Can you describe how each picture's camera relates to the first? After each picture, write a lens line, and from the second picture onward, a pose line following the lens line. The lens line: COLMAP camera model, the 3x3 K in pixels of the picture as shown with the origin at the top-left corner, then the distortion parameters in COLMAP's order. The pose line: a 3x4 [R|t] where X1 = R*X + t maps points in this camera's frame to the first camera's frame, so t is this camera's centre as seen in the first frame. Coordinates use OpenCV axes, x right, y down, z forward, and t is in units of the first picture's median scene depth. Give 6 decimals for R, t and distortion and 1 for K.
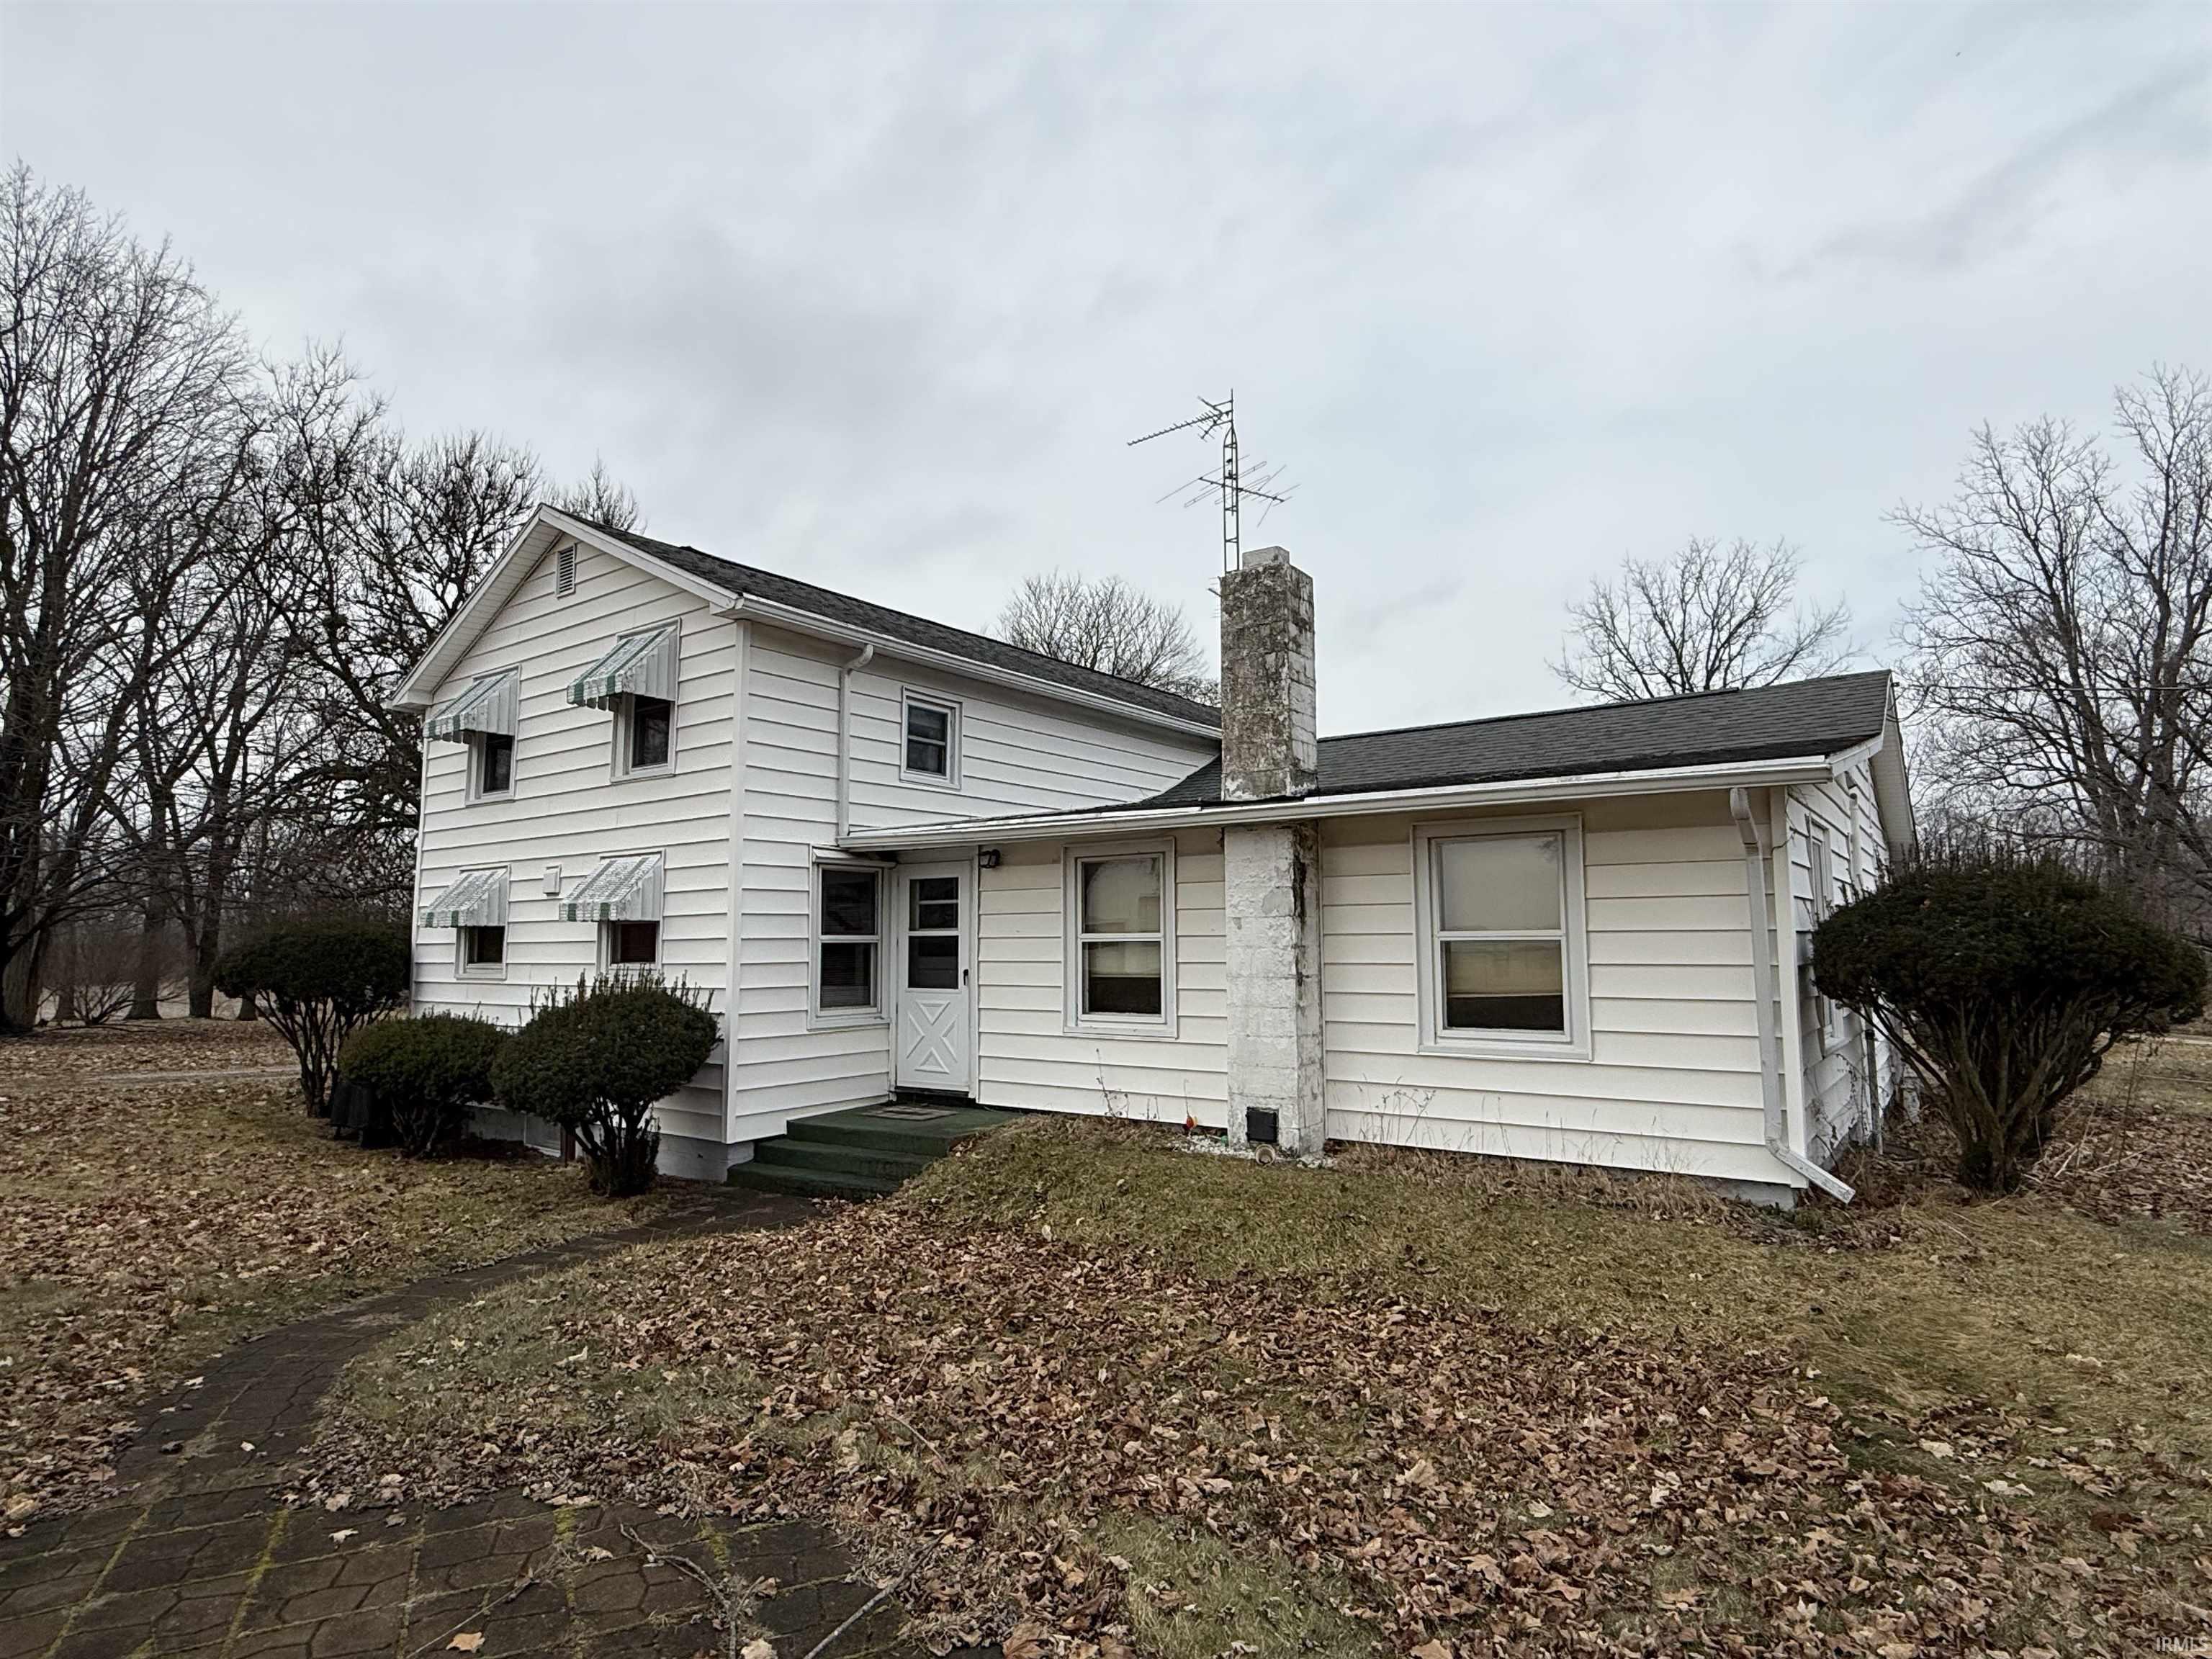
lens RADIAL K [[1187.5, 0, 1106.0], [0, 1187.5, 829.5], [0, 0, 1]] dist [0.000663, 0.000100]
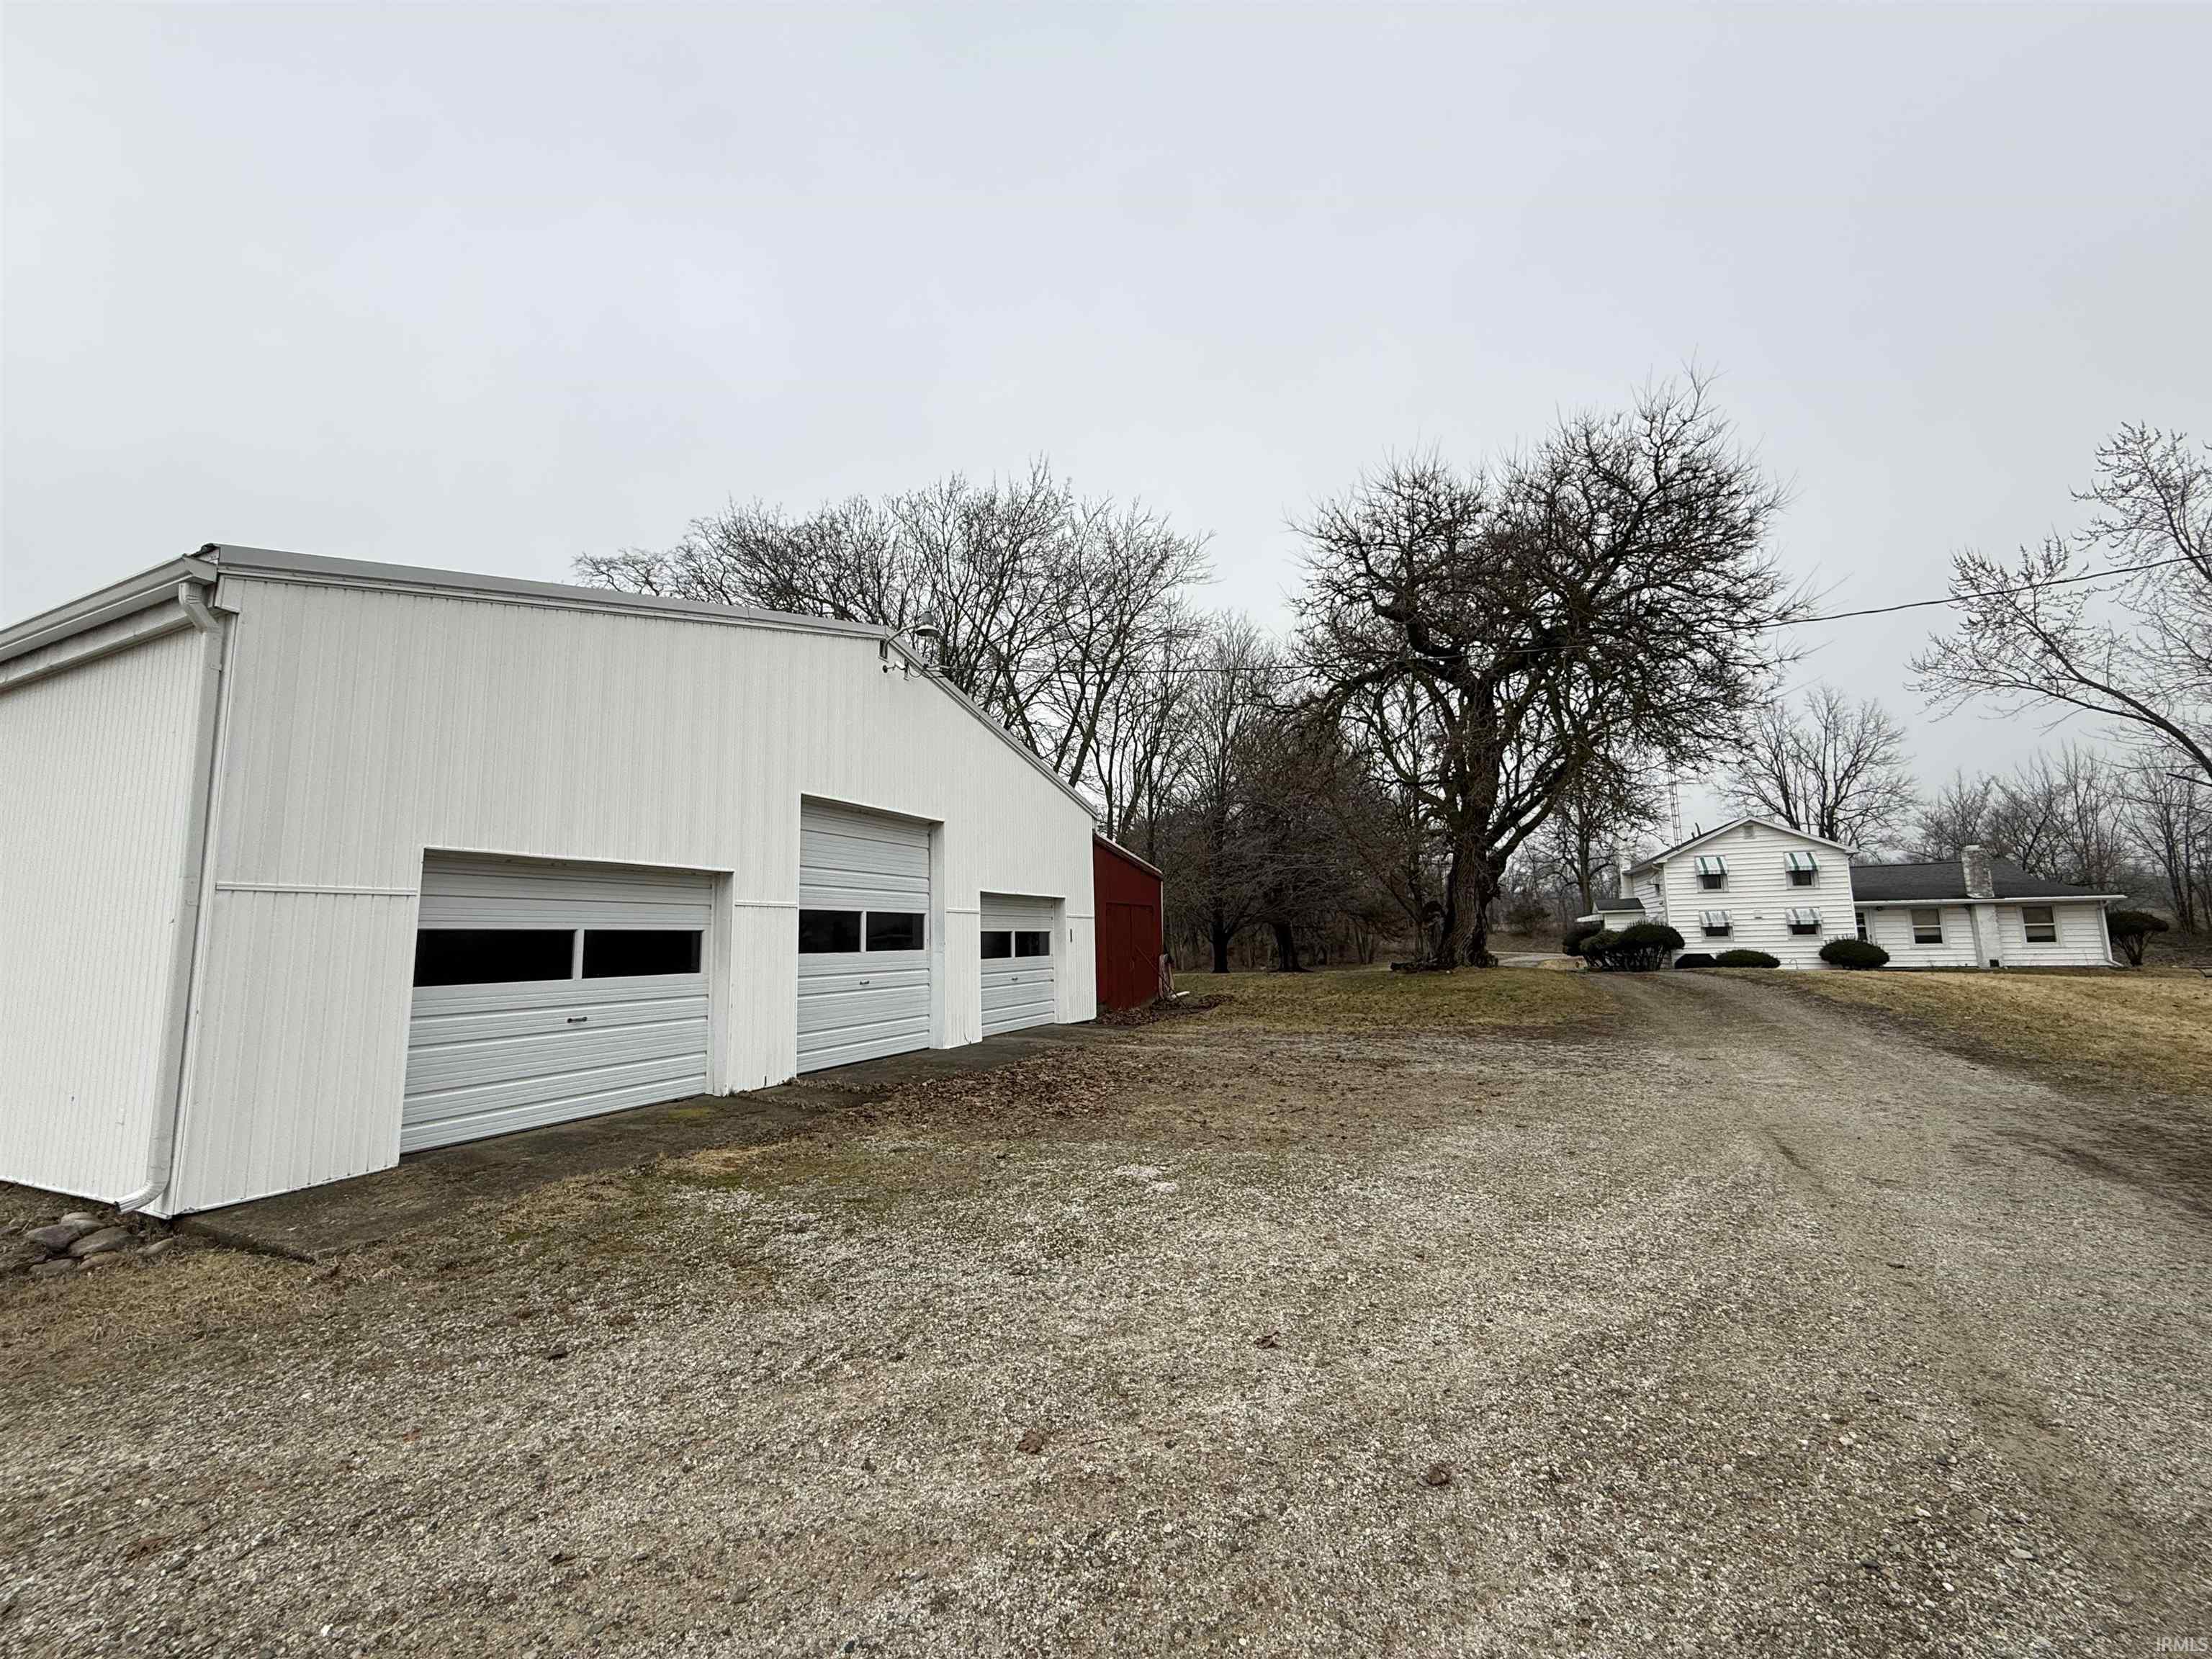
lens RADIAL K [[873.2, 0, 1133.7], [0, 873.2, 823.5], [0, 0, 1]] dist [0.000687, 0.000038]
pose [[0.971866, 0.017011, 0.234919, -3.676141], [-0.007198, 0.999068, -0.042567, -0.135651], [-0.235424, 0.039679, 0.971082, -1.510849]]
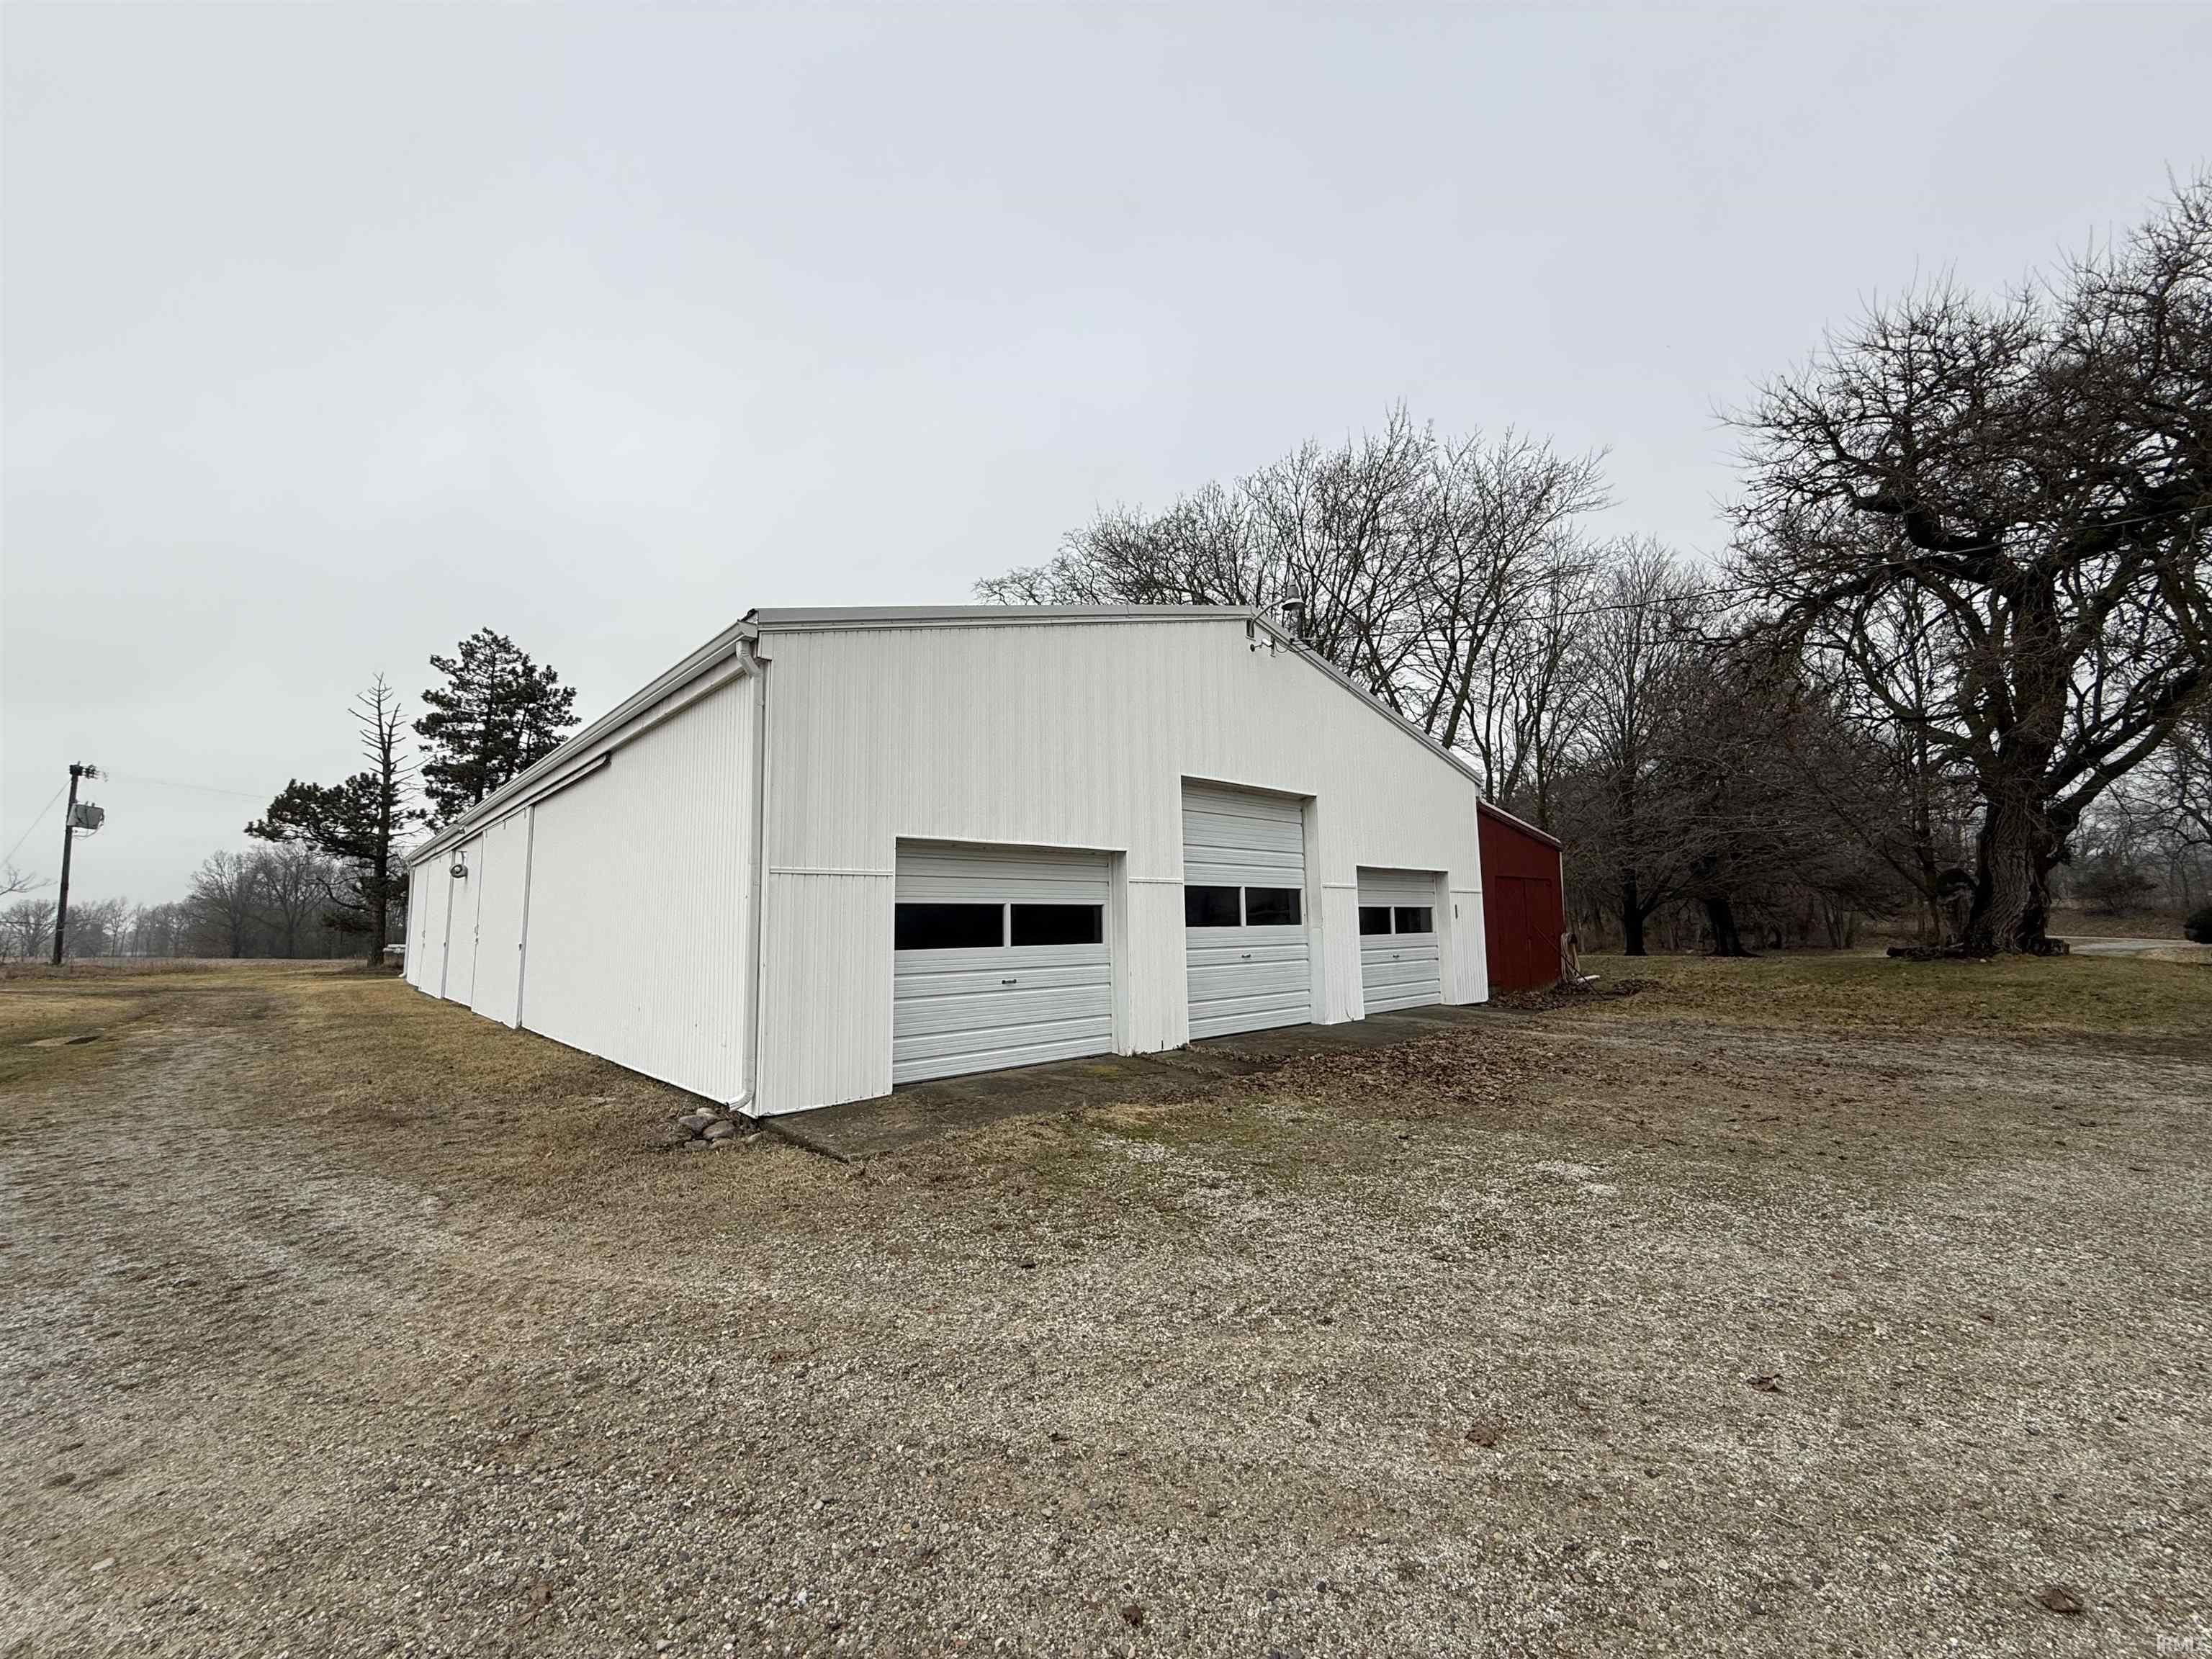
lens RADIAL K [[881.5, 0, 1102.7], [0, 881.5, 826.3], [0, 0, 1]] dist [0.001352, -0.000309]
pose [[0.986174, -0.024671, -0.163867, -3.888046], [0.021847, 0.999580, -0.019015, -0.115503], [0.164268, 0.015172, 0.986299, -1.519557]]
